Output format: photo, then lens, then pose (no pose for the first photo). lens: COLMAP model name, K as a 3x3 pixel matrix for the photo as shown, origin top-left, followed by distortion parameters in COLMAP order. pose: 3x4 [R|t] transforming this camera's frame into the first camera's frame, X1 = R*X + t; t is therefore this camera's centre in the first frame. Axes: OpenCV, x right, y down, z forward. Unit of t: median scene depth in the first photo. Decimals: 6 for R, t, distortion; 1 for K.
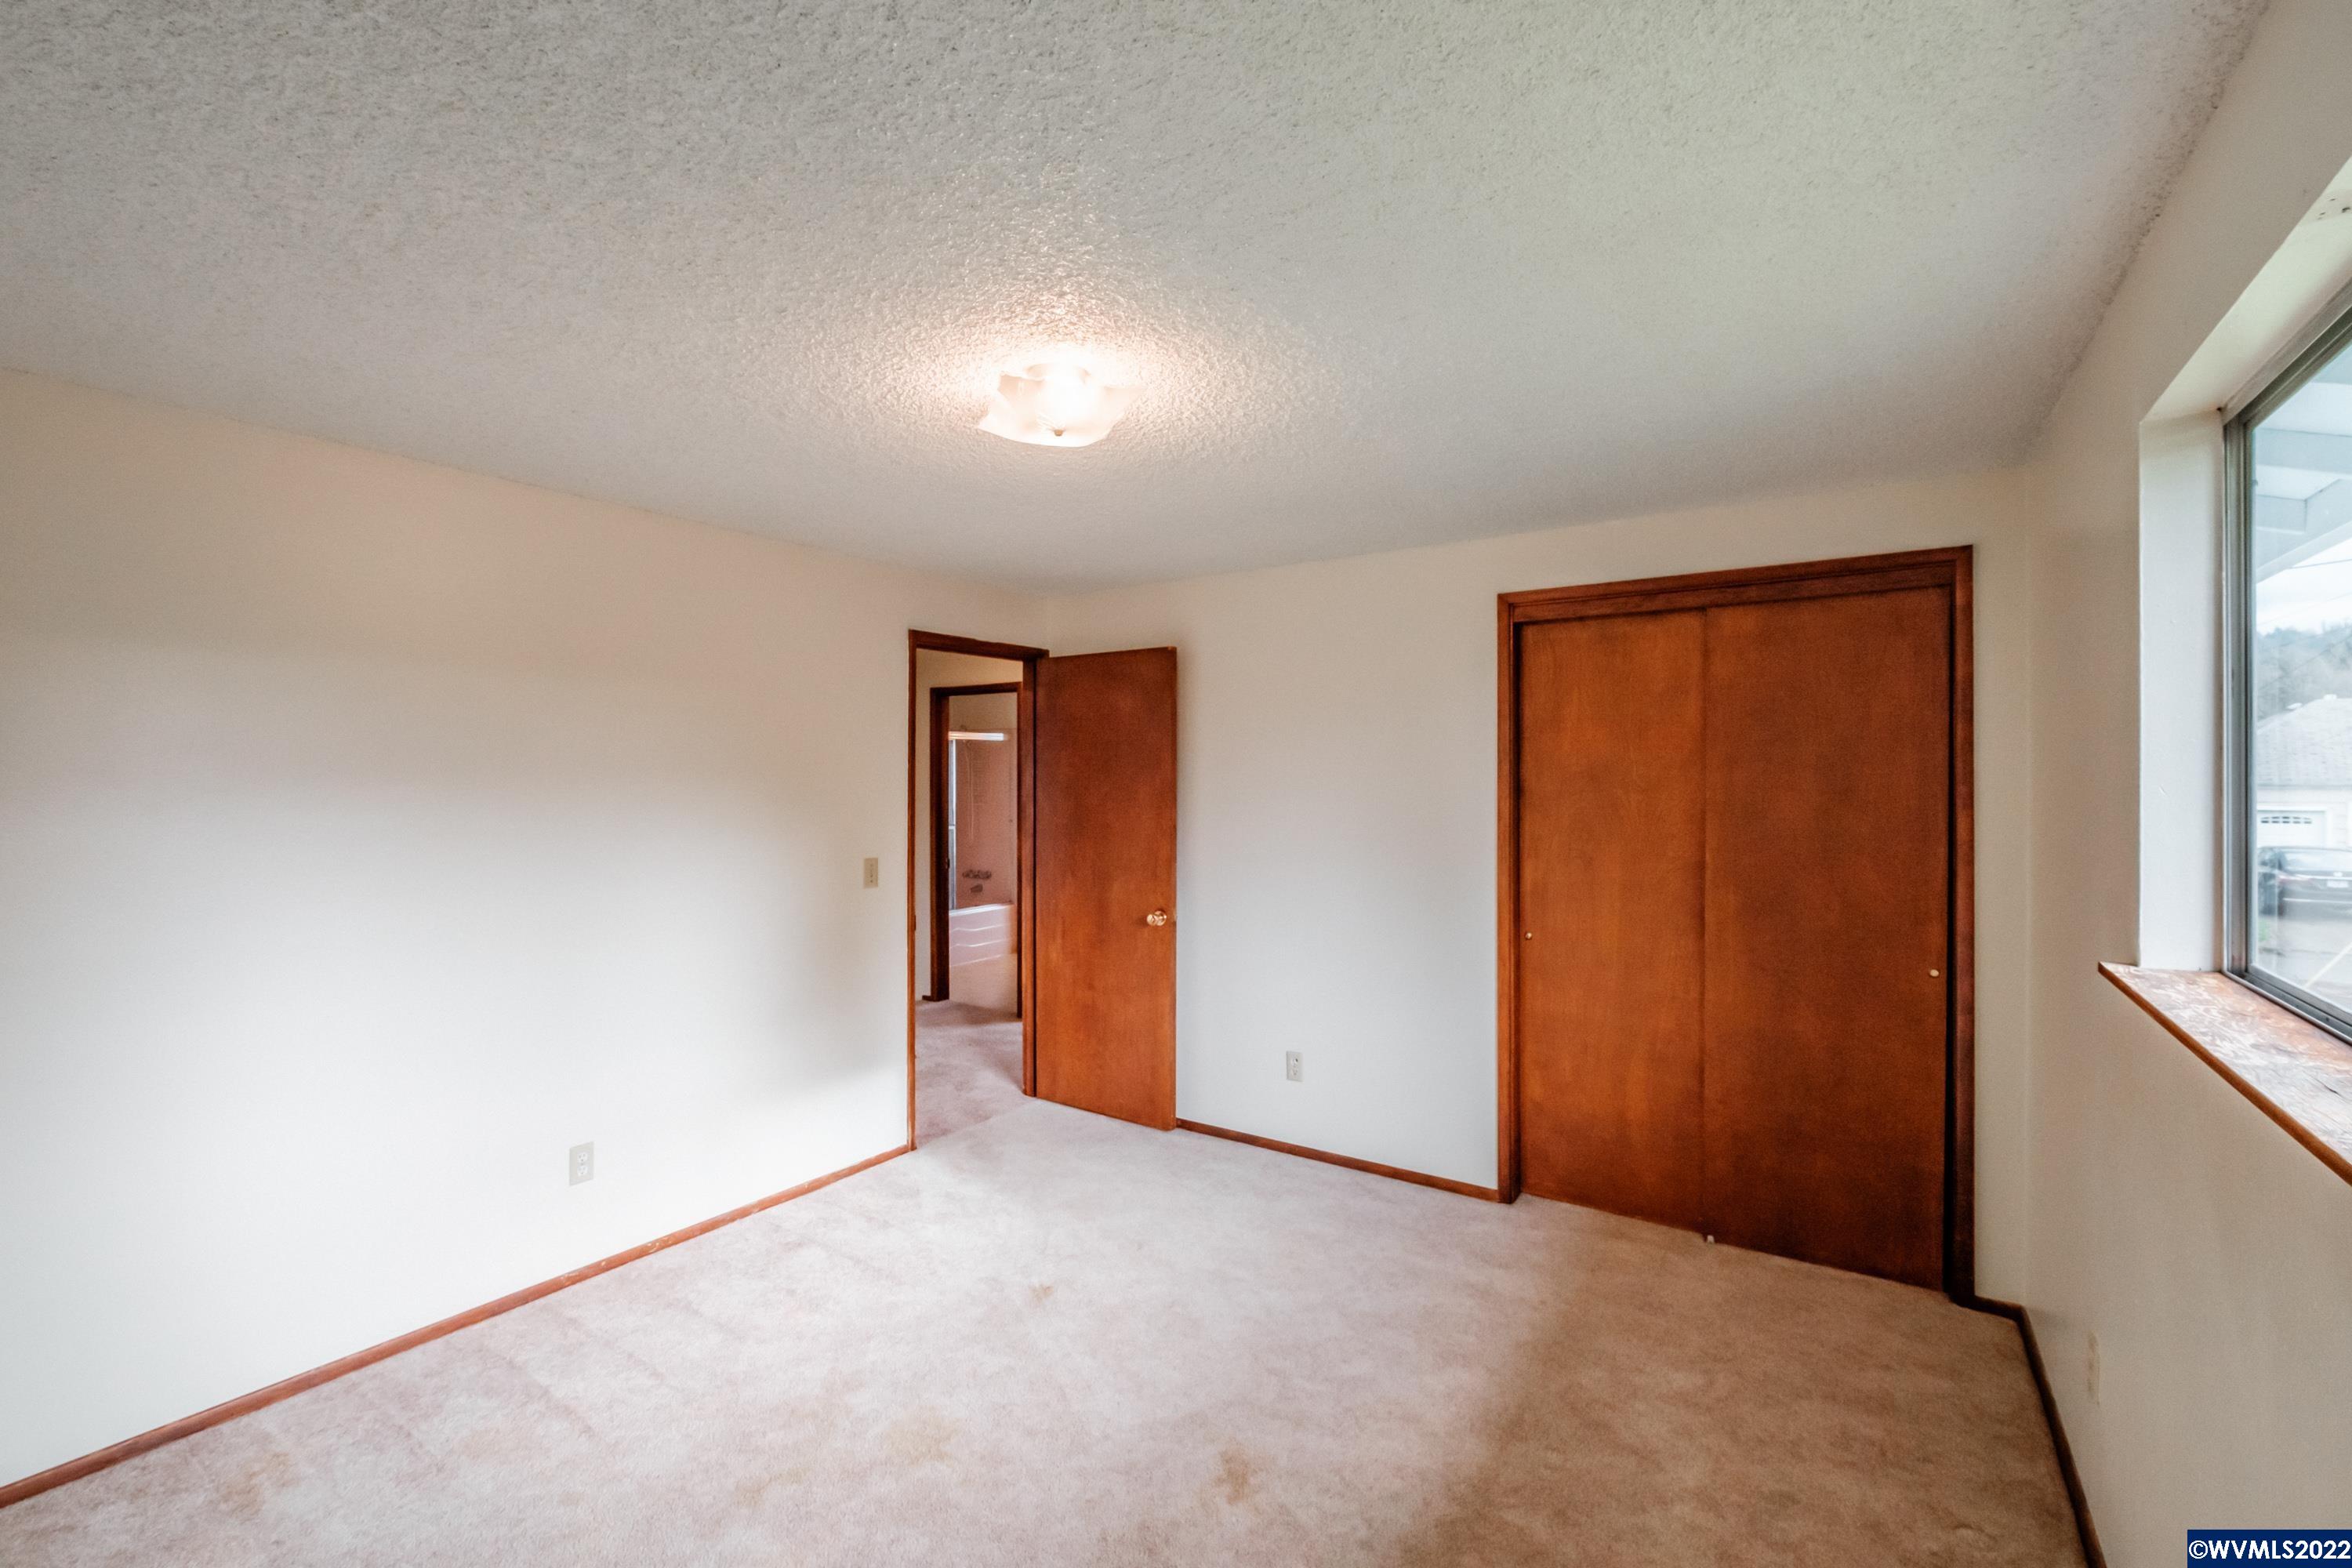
lens RADIAL K [[1033.6, 0, 1170.1], [0, 1033.6, 766.4], [0, 0, 1]] dist [-0.003314, -0.001272]
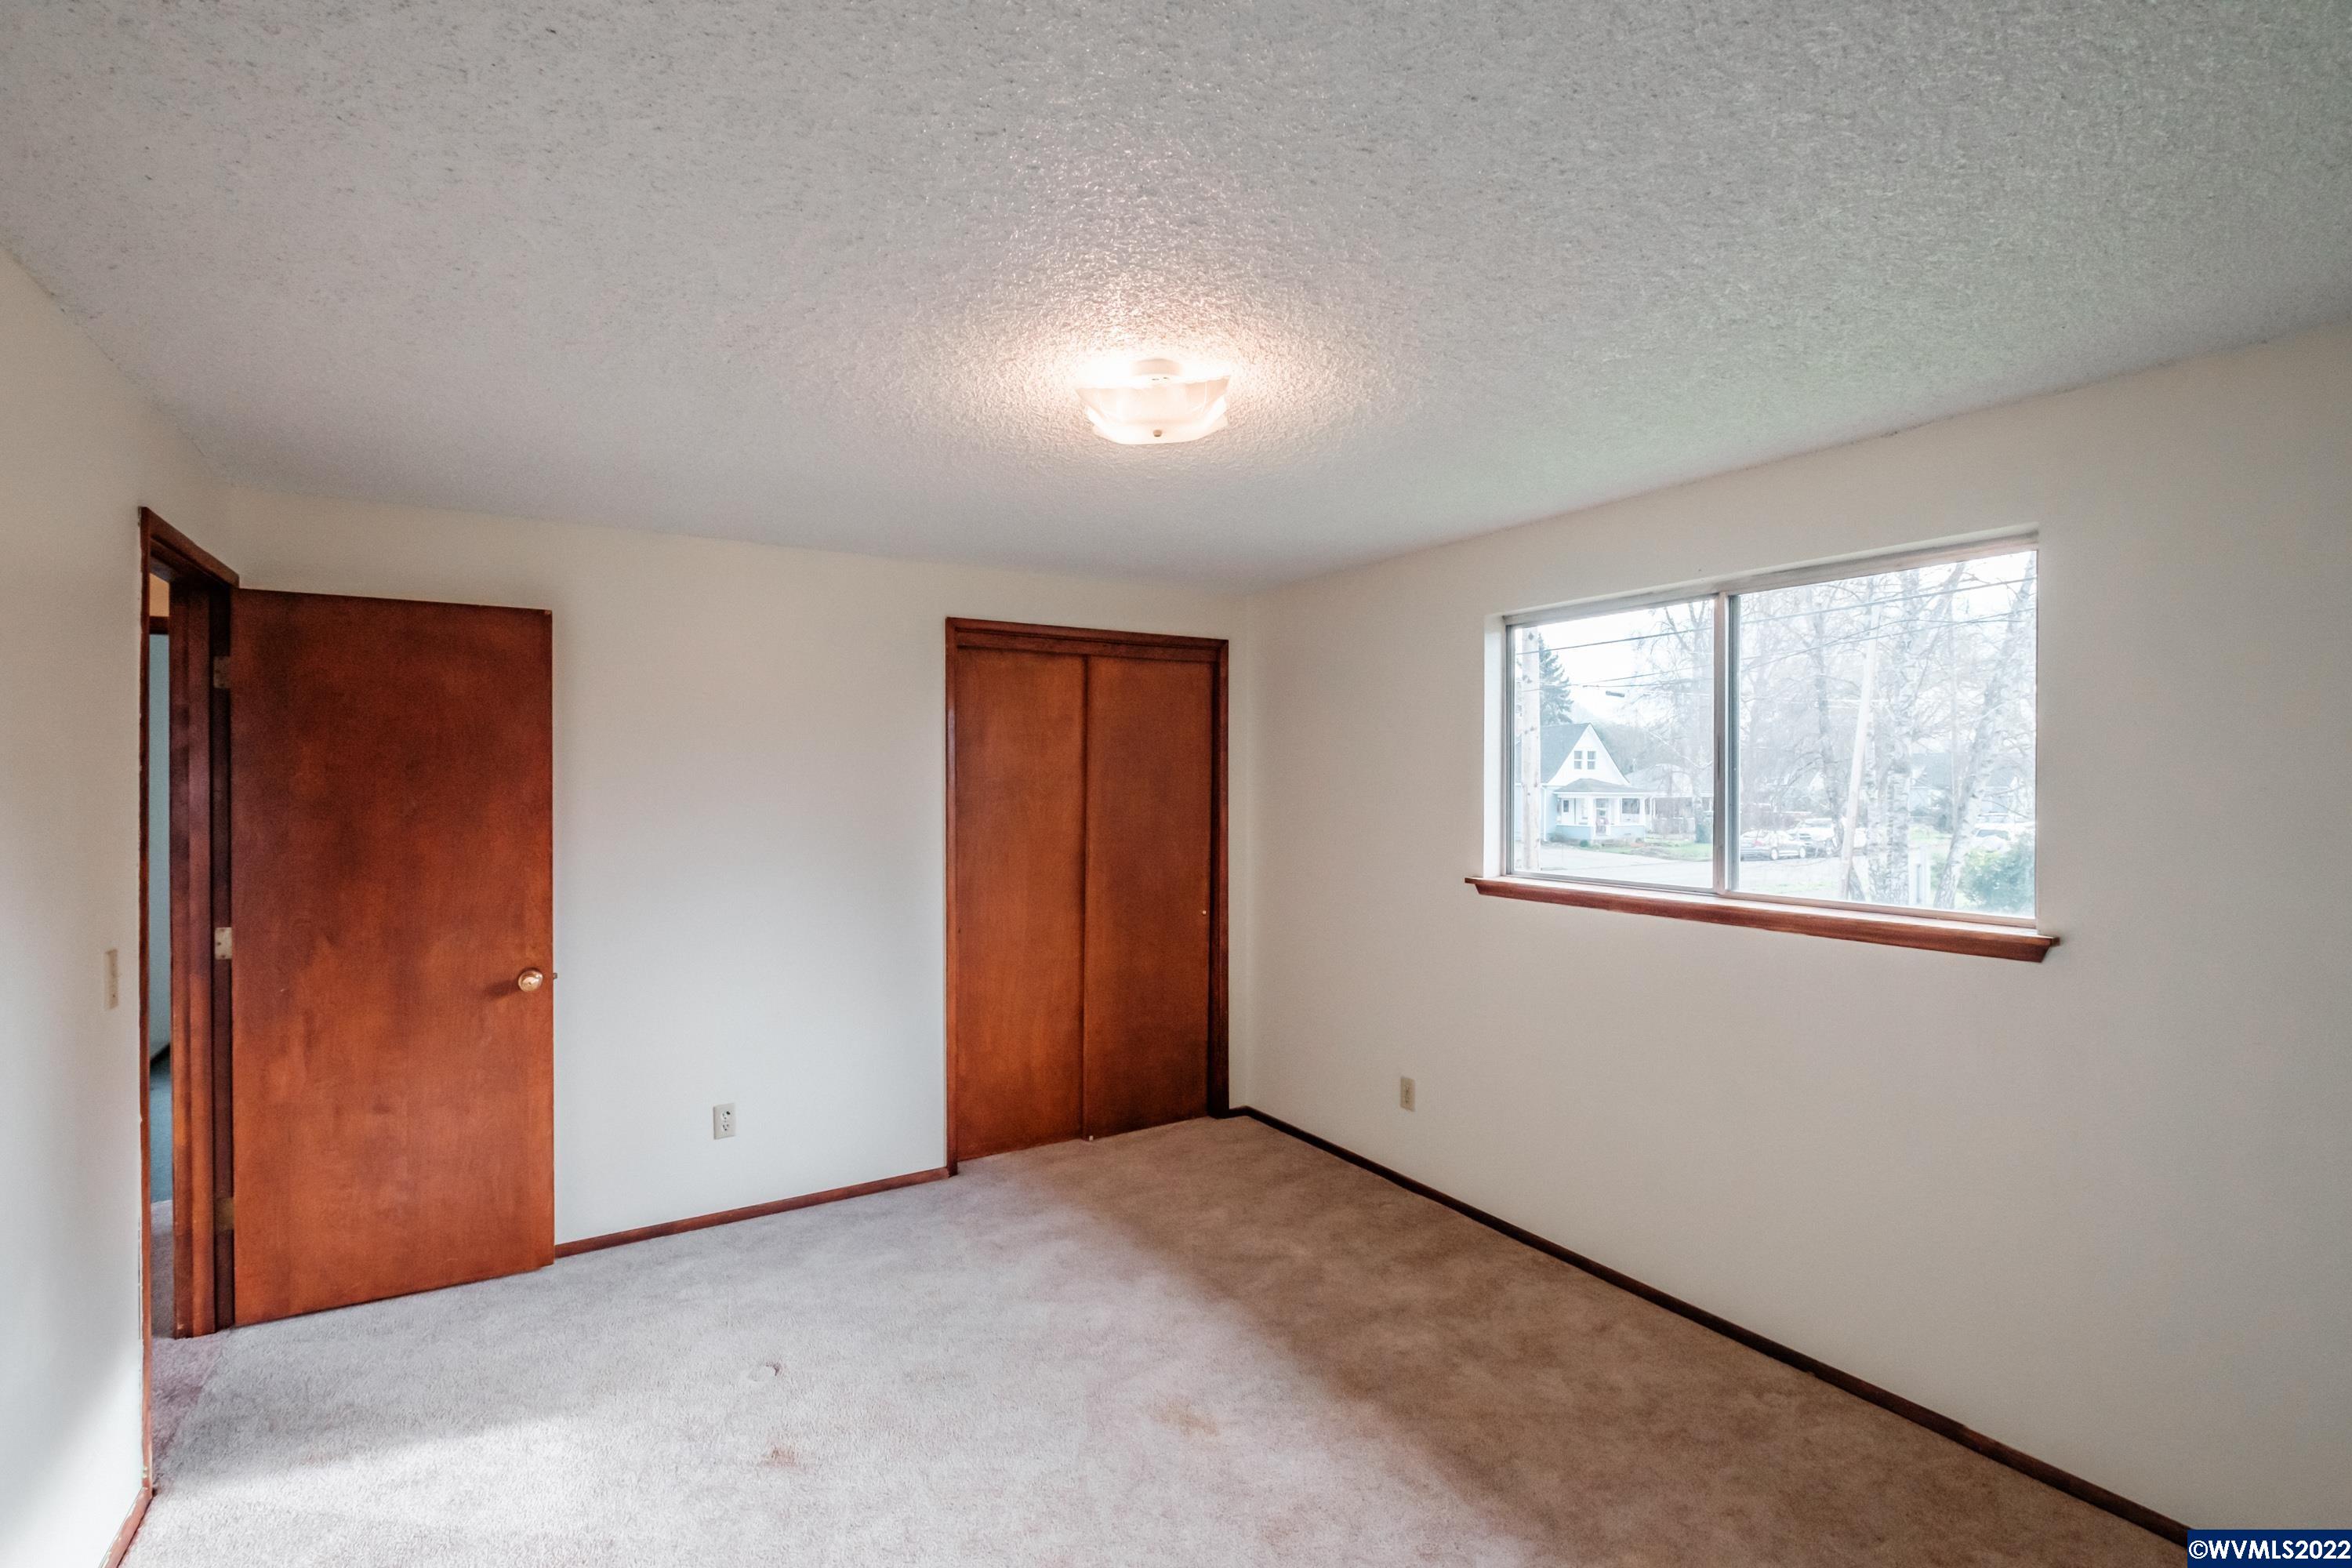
lens RADIAL K [[1033.6, 0, 1171.7], [0, 1033.6, 780.2], [0, 0, 1]] dist [-0.003314, -0.001272]
pose [[0.401817, 0.002526, 0.915717, -0.627609], [-0.010426, 0.999944, 0.001816, -0.000425], [-0.915661, -0.010277, 0.401821, 0.378199]]
